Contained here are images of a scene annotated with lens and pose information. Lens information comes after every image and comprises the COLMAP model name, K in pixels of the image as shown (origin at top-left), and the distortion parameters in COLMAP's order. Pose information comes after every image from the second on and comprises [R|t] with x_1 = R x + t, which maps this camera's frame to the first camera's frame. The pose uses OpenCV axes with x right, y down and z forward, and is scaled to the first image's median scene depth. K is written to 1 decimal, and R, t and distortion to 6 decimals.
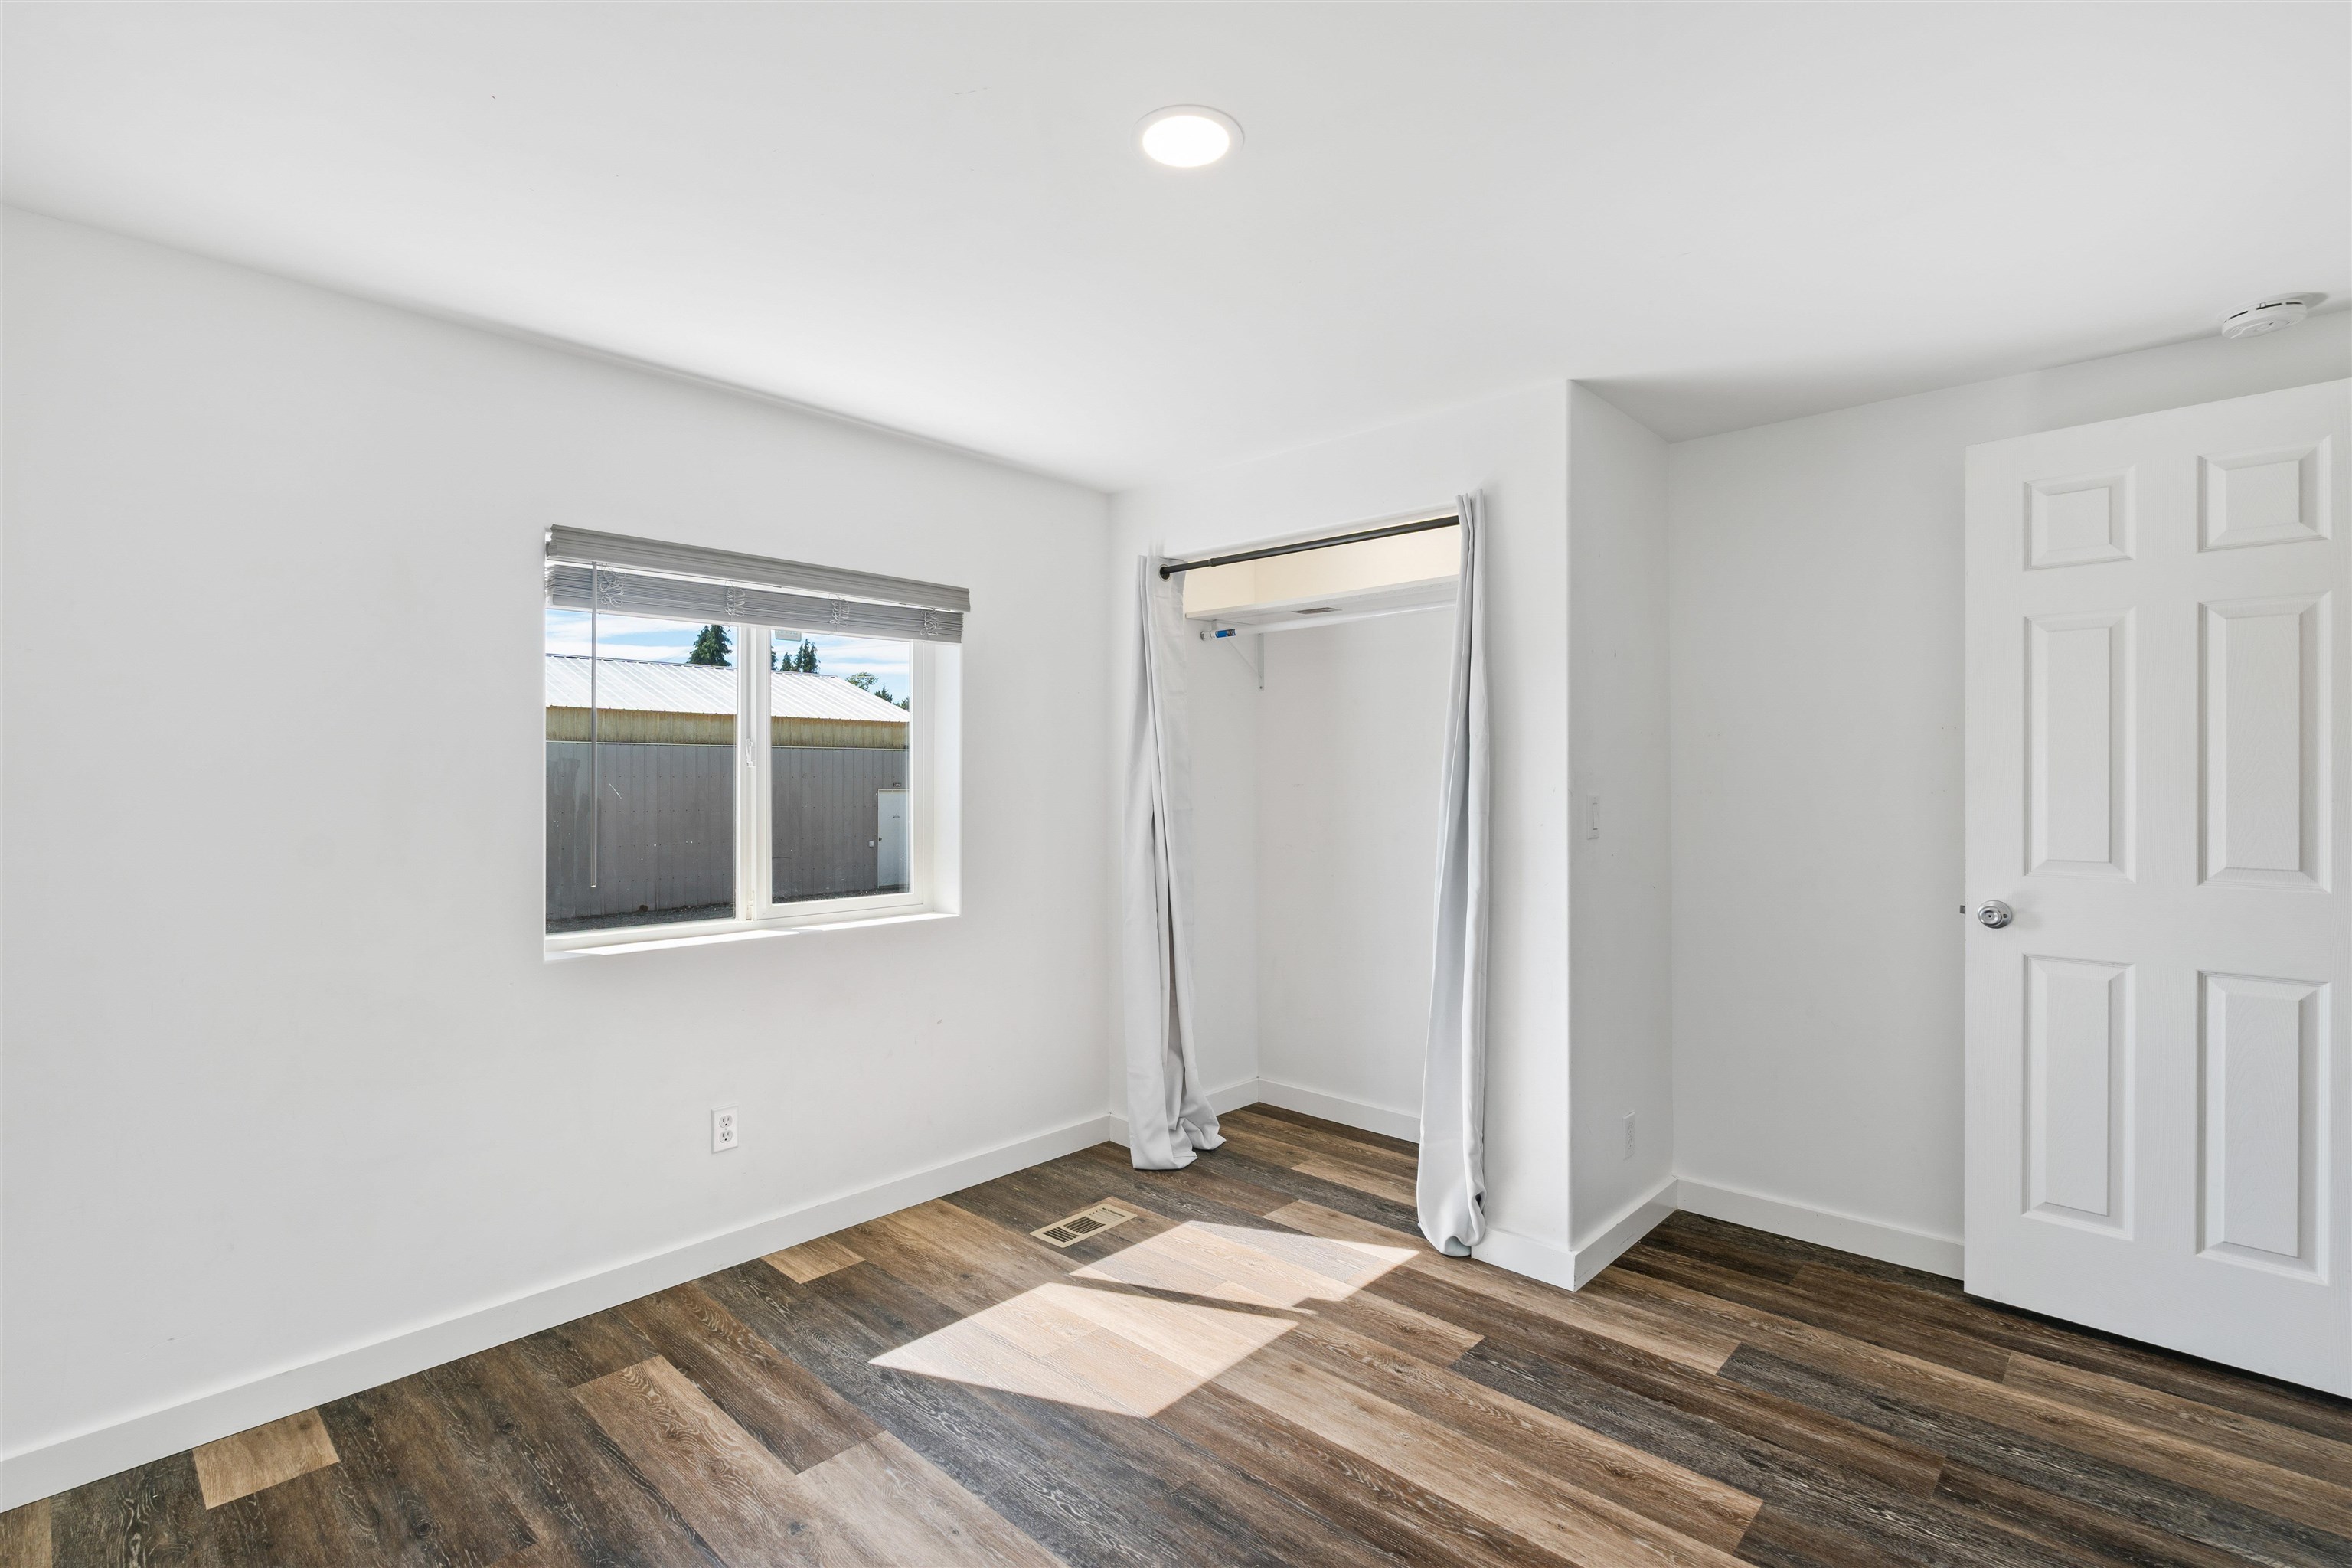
lens RADIAL K [[1086.8, 0, 1193.8], [0, 1086.8, 778.2], [0, 0, 1]] dist [-0.007411, 0.000772]
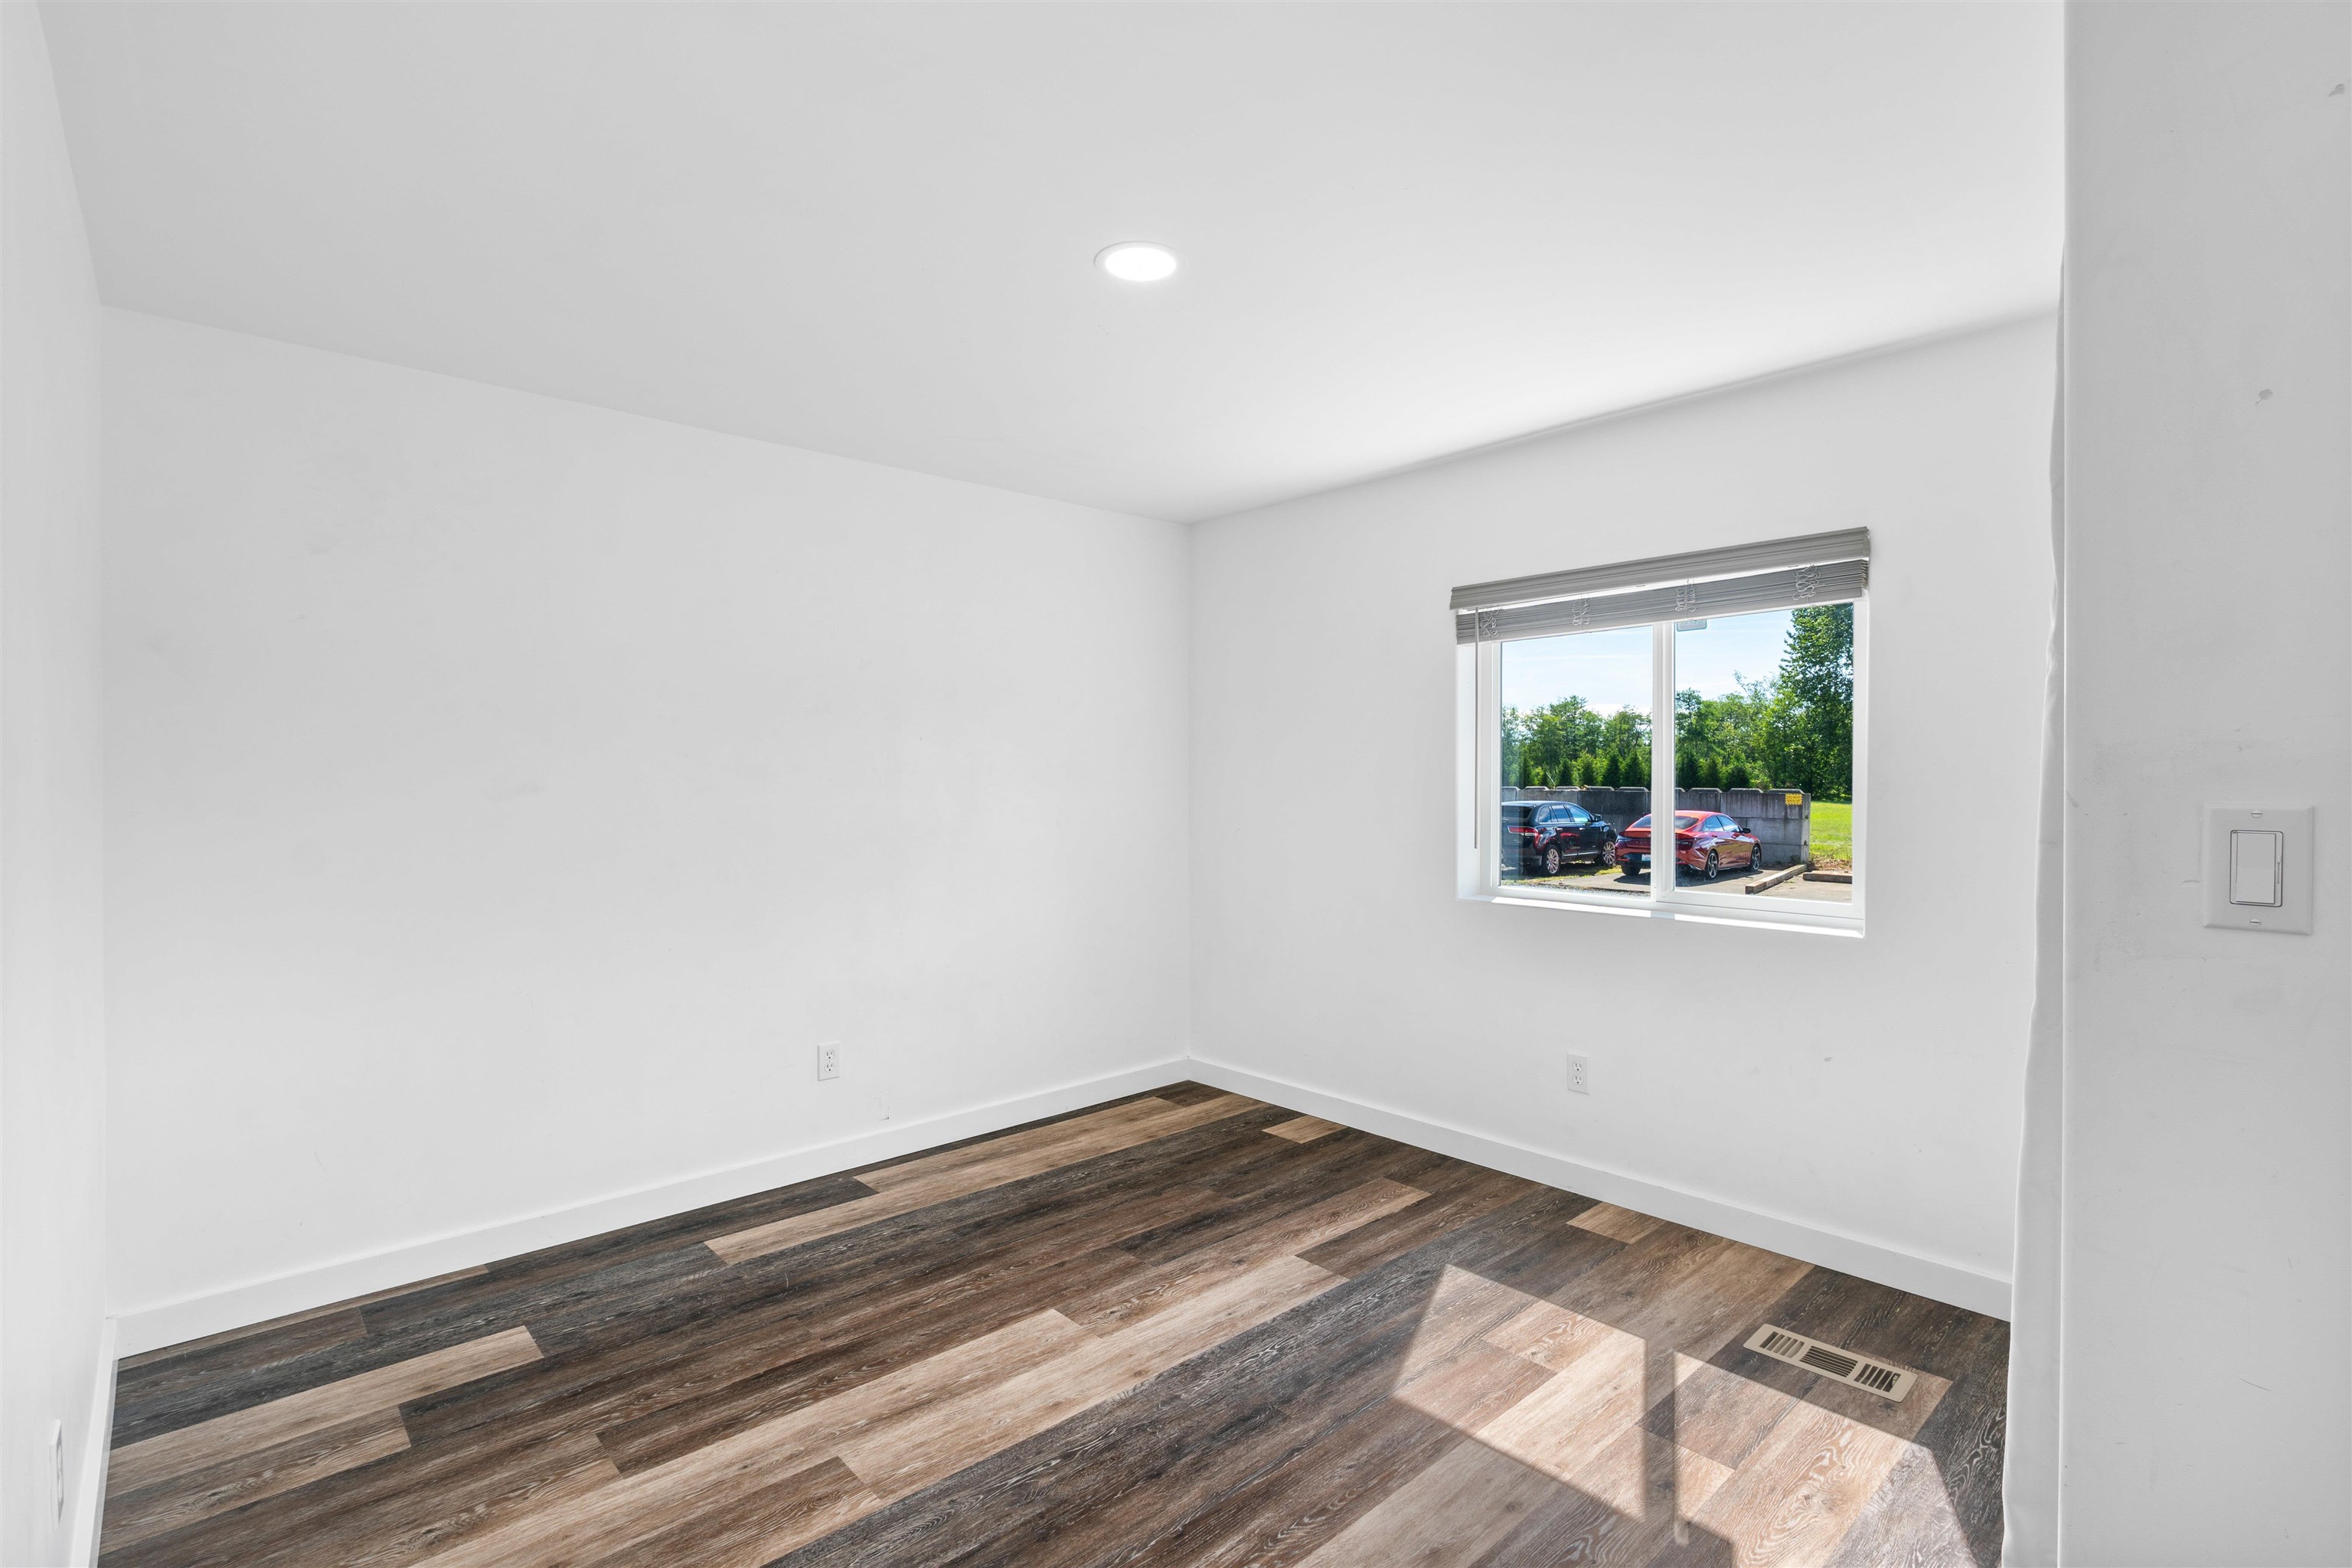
lens RADIAL K [[1086.8, 0, 1183.8], [0, 1086.8, 794.0], [0, 0, 1]] dist [-0.007411, 0.000772]
pose [[-0.085806, 0.019736, -0.996116, 0.838317], [0.004623, 0.999801, 0.019411, 0.004968], [0.996301, -0.002939, -0.085880, 0.774840]]
